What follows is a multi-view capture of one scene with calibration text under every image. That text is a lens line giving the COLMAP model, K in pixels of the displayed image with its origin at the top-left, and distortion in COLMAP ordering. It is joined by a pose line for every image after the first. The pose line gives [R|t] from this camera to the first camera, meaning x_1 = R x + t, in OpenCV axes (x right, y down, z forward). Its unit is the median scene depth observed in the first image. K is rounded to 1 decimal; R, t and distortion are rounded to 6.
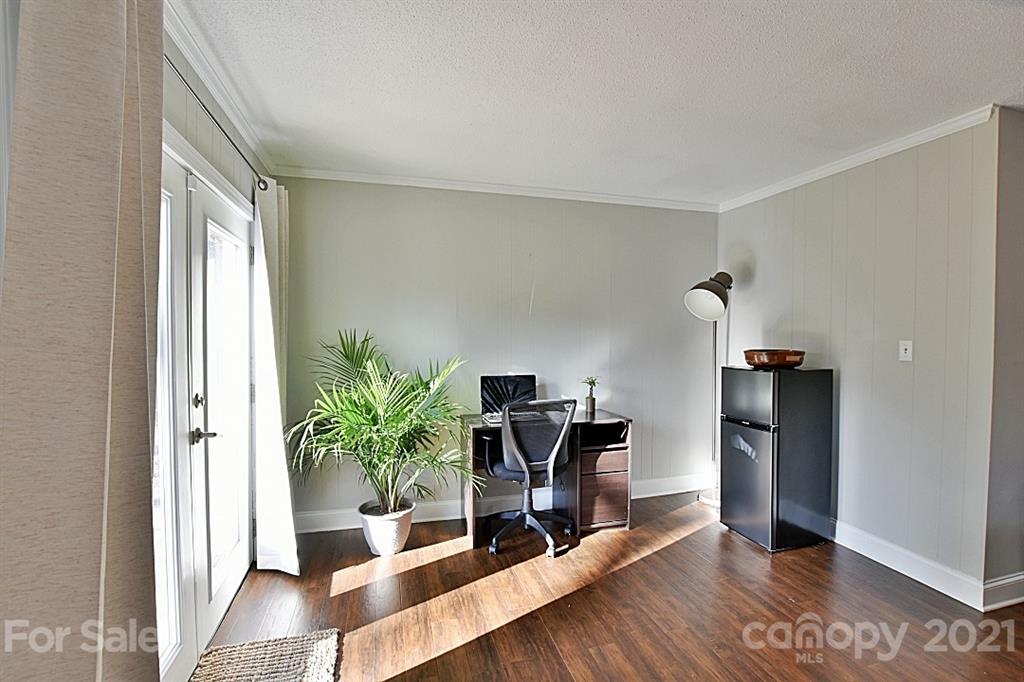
lens RADIAL K [[464.9, 0, 513.3], [0, 464.9, 346.7], [0, 0, 1]] dist [-0.024111, 0.001443]
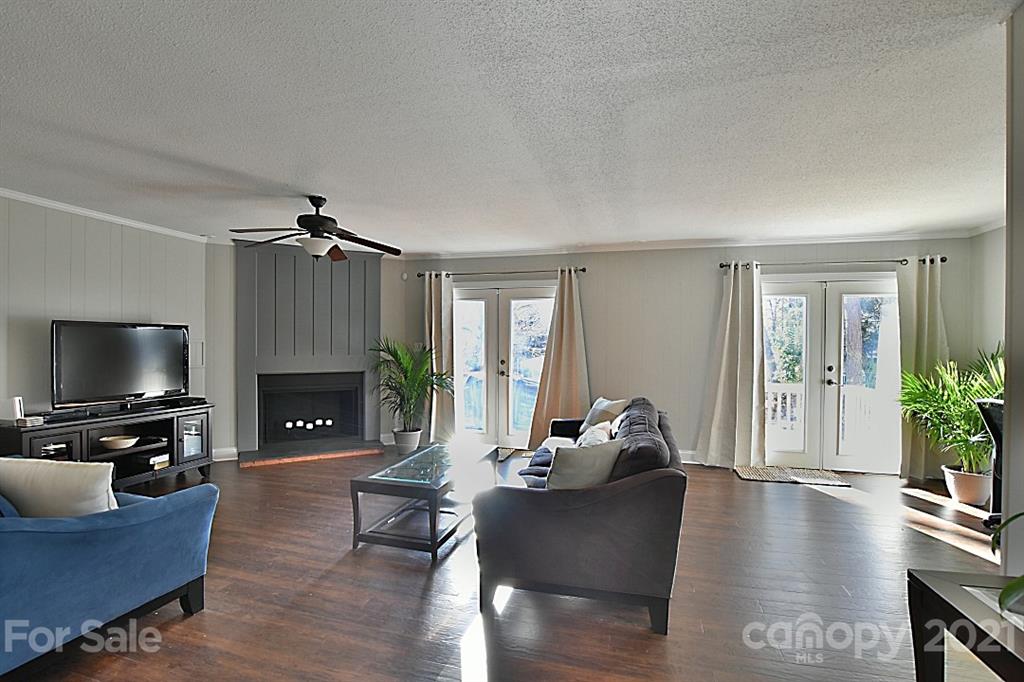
lens RADIAL K [[464.9, 0, 512.8], [0, 464.9, 350.8], [0, 0, 1]] dist [-0.024111, 0.001443]
pose [[-0.534221, 0.006029, -0.845323, 1.536140], [-0.033575, 0.999034, 0.028344, 0.003262], [0.844678, 0.043524, -0.533502, 0.555825]]
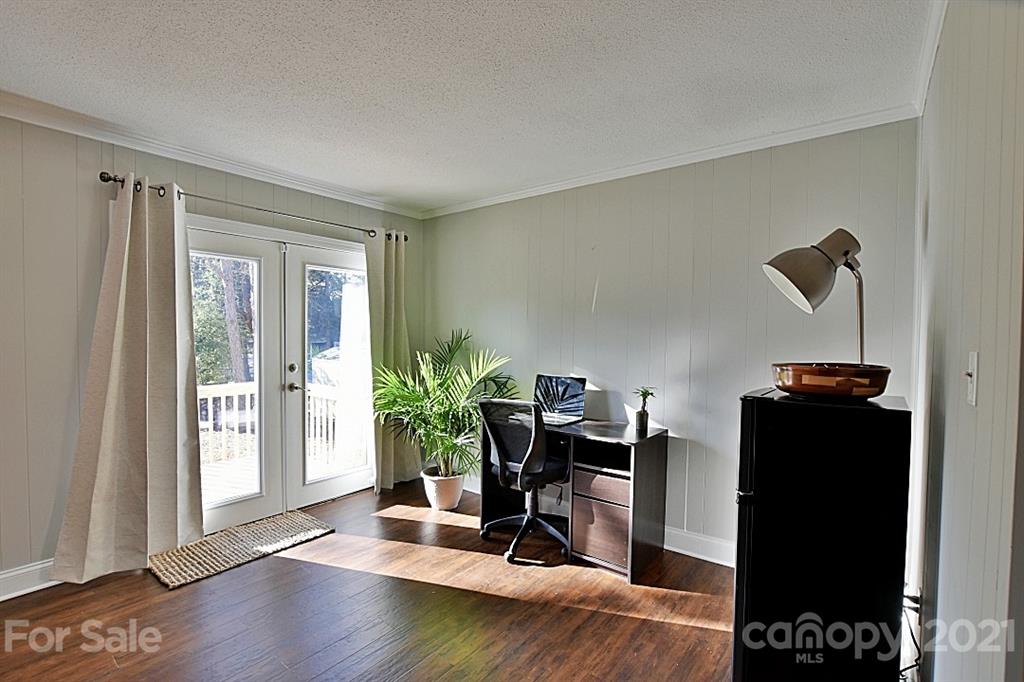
lens RADIAL K [[464.9, 0, 513.9], [0, 464.9, 345.6], [0, 0, 1]] dist [-0.024111, 0.001443]
pose [[0.592349, 0.024784, -0.805300, 0.818346], [-0.031804, 0.999467, 0.007366, -0.007139], [0.805053, 0.021249, 0.592822, 0.400225]]
